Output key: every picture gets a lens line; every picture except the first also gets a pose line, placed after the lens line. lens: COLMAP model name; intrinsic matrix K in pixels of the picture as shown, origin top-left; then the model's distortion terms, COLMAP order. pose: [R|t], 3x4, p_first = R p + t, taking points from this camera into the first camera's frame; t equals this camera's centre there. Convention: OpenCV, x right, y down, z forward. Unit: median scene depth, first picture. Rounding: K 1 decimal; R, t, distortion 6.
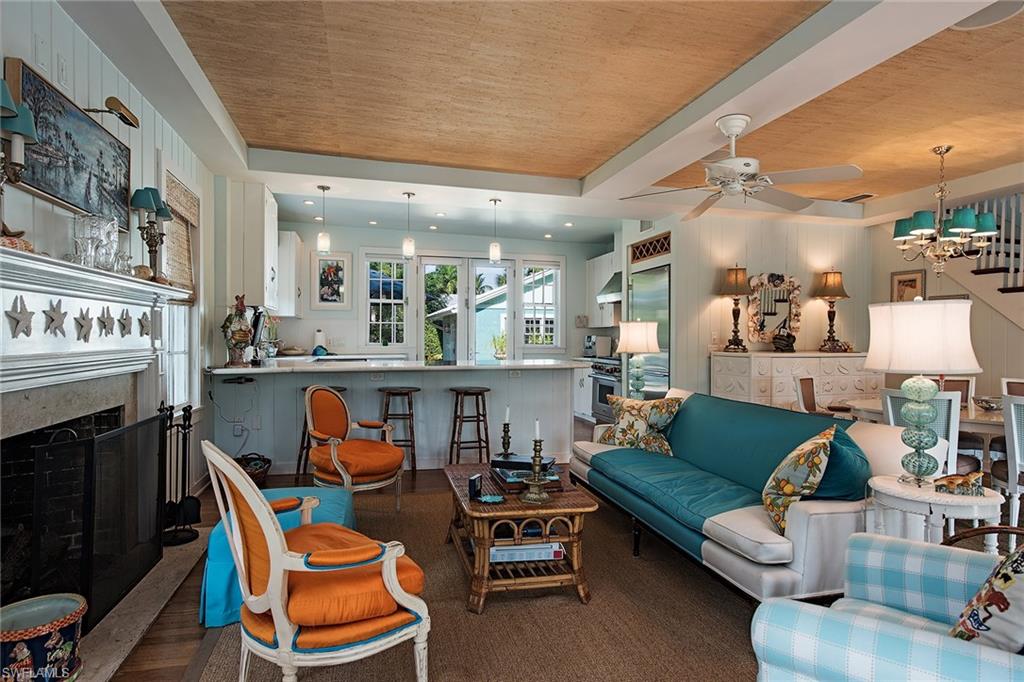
lens RADIAL K [[567.3, 0, 511.6], [0, 567.3, 336.1], [0, 0, 1]] dist [-0.002330, 0.000208]
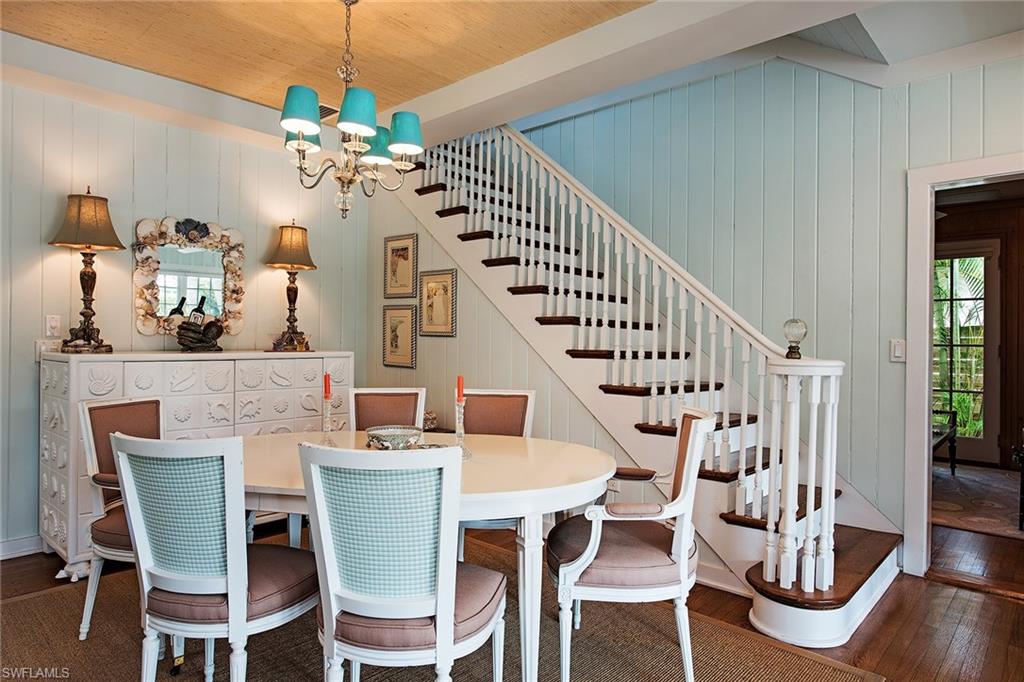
lens RADIAL K [[625.2, 0, 513.1], [0, 625.2, 341.3], [0, 0, 1]] dist [0.003185, 0.000515]
pose [[0.841045, 0.002283, 0.540960, 0.398384], [-0.008786, 0.999917, 0.009440, 0.008105], [-0.540893, -0.012692, 0.840995, 0.268806]]
